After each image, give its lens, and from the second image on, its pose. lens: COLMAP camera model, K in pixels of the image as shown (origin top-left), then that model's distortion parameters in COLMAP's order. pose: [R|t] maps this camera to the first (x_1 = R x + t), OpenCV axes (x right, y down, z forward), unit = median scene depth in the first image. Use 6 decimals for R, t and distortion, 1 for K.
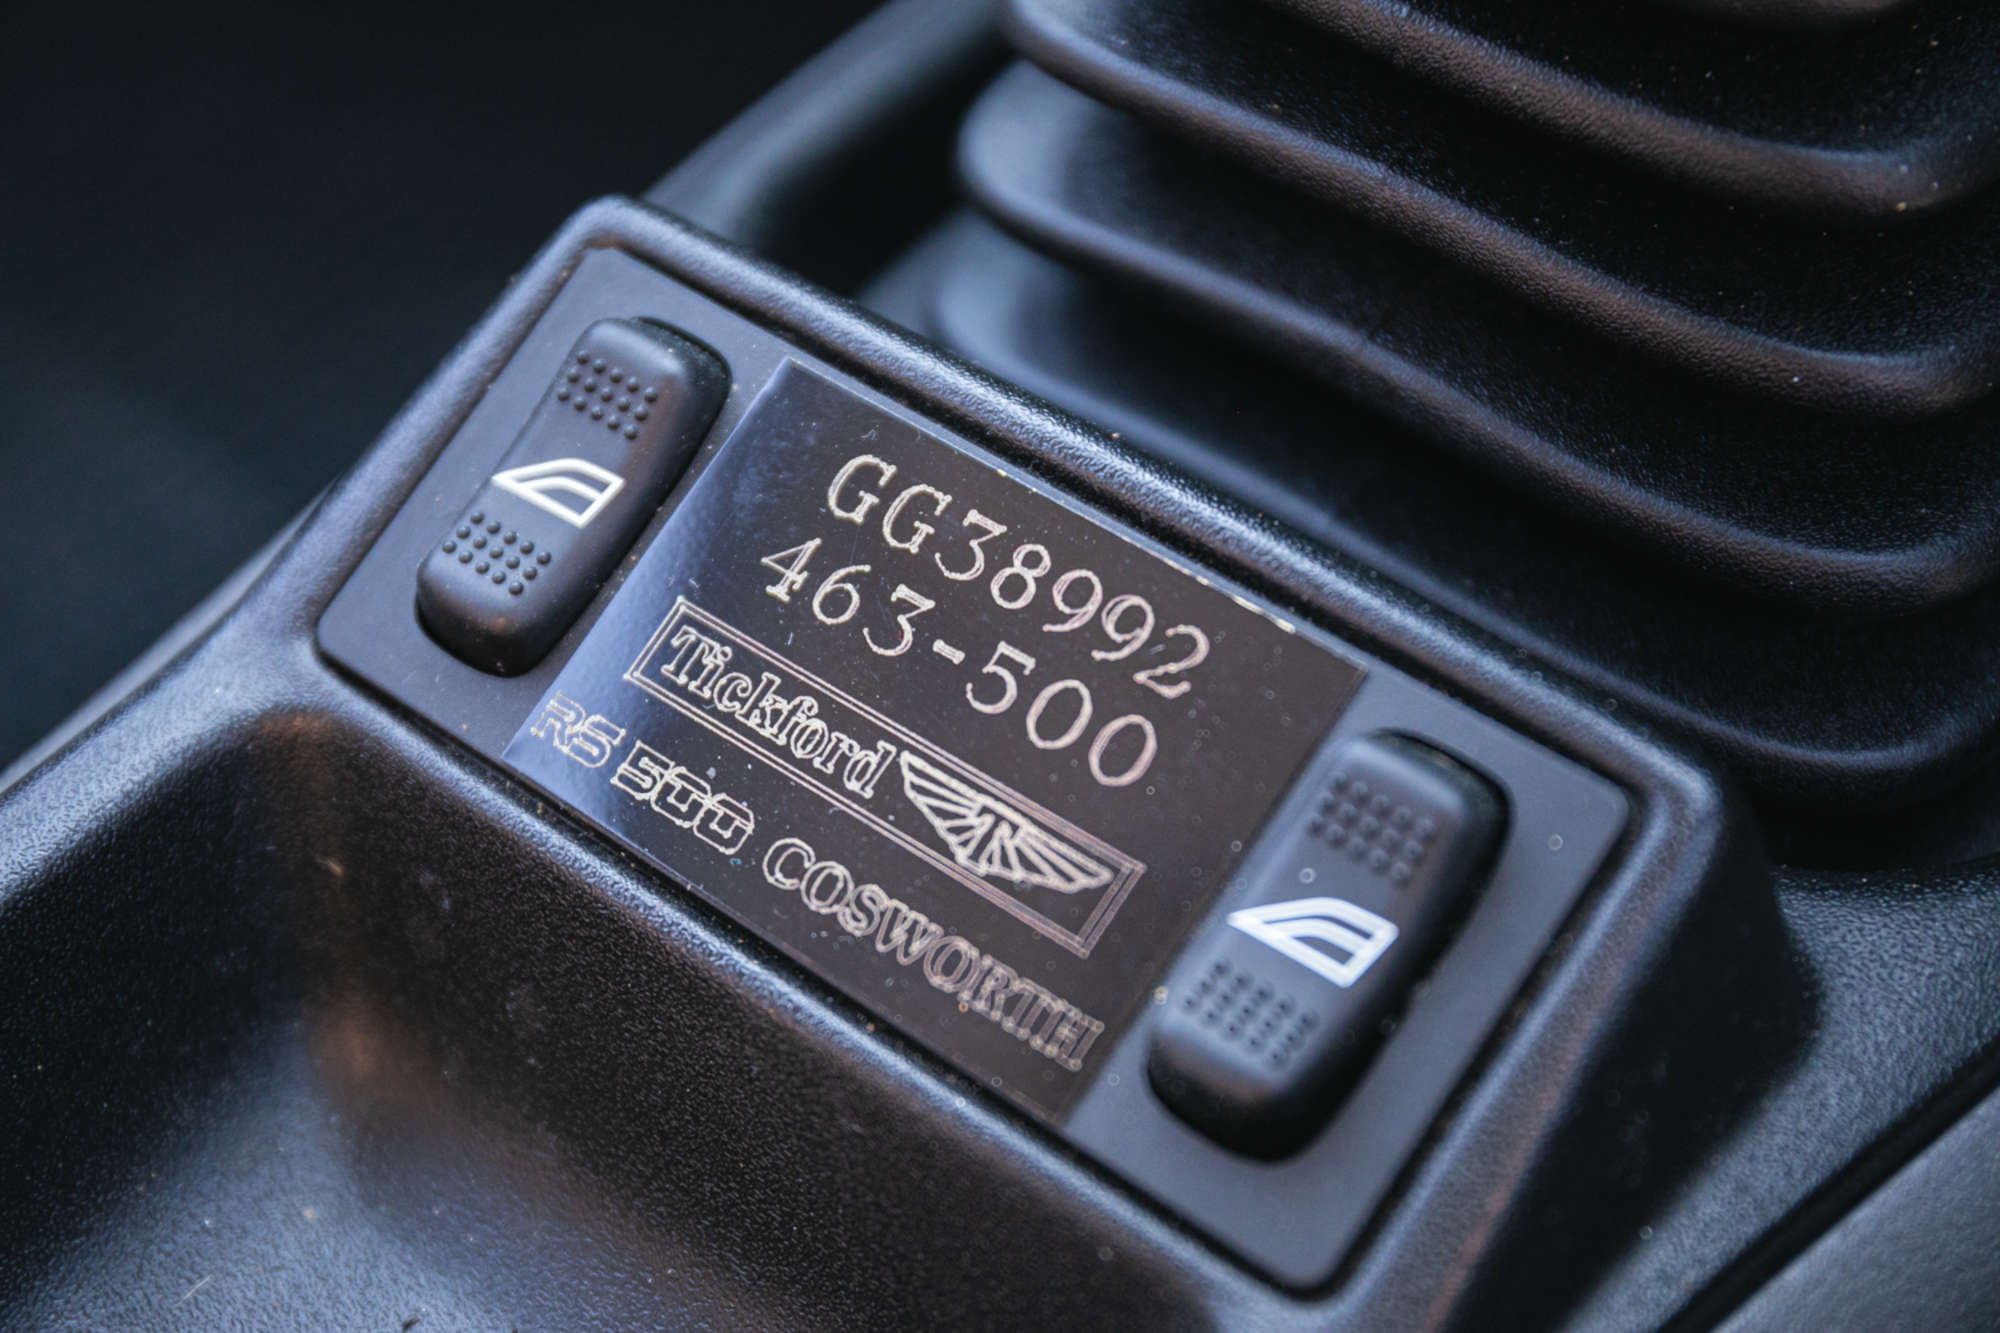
lens RADIAL K [[3927.0, 0, 998.3], [0, 3927.0, 669.0], [0, 0, 1]] dist [0.125588, 0.000000]
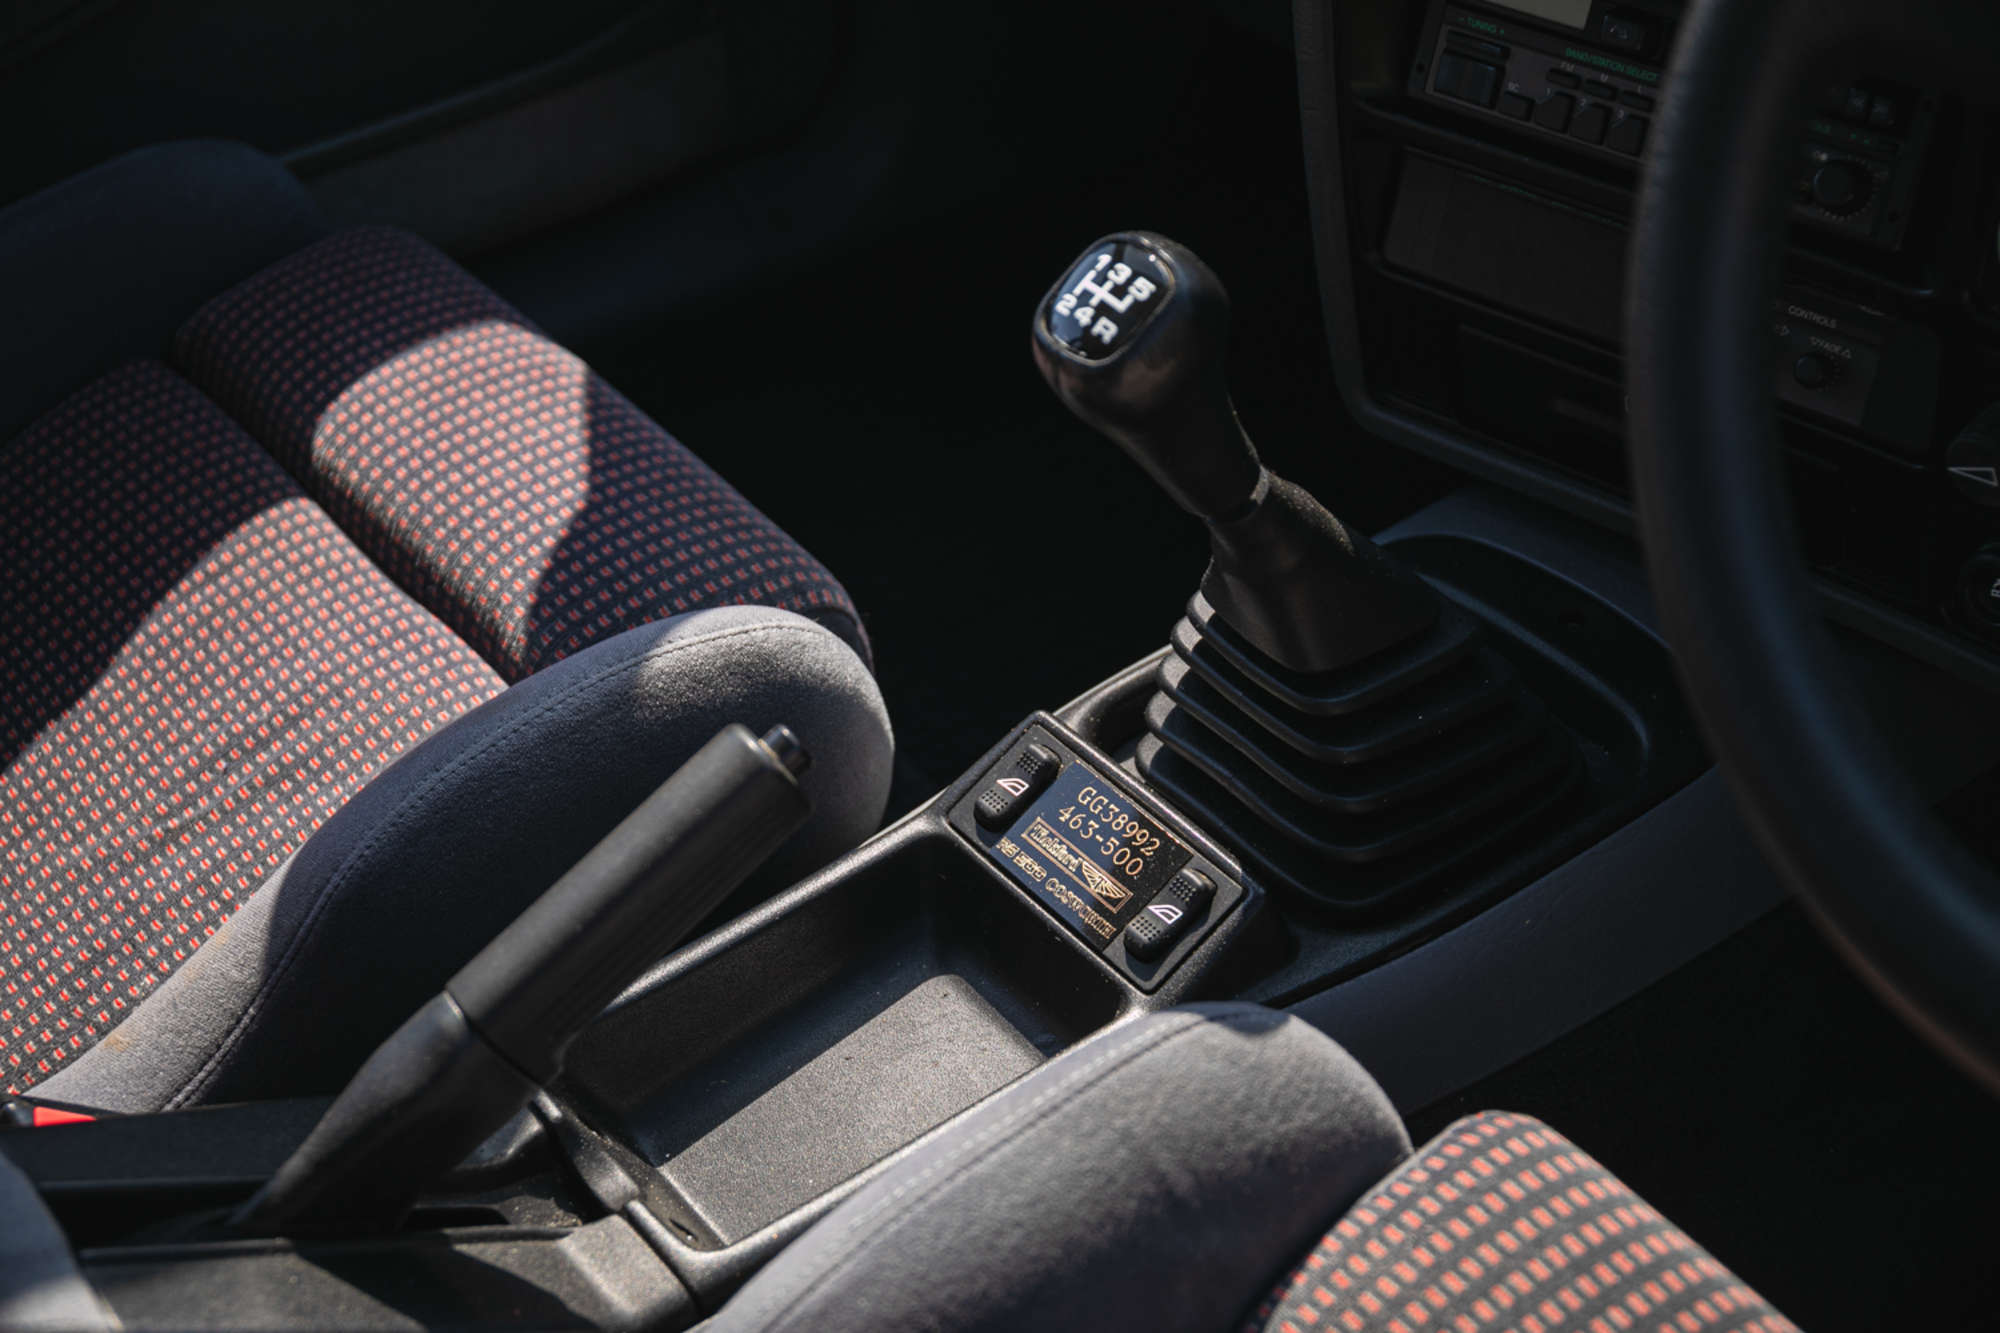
lens RADIAL K [[3340.7, 0, 993.7], [0, 3340.7, 670.4], [0, 0, 1]] dist [0.090636, 0.000000]
pose [[0.974747, 0.122033, -0.187019, 0.499048], [-0.139343, 0.986815, -0.082344, 0.122460], [0.174504, 0.106324, 0.978899, -2.374847]]
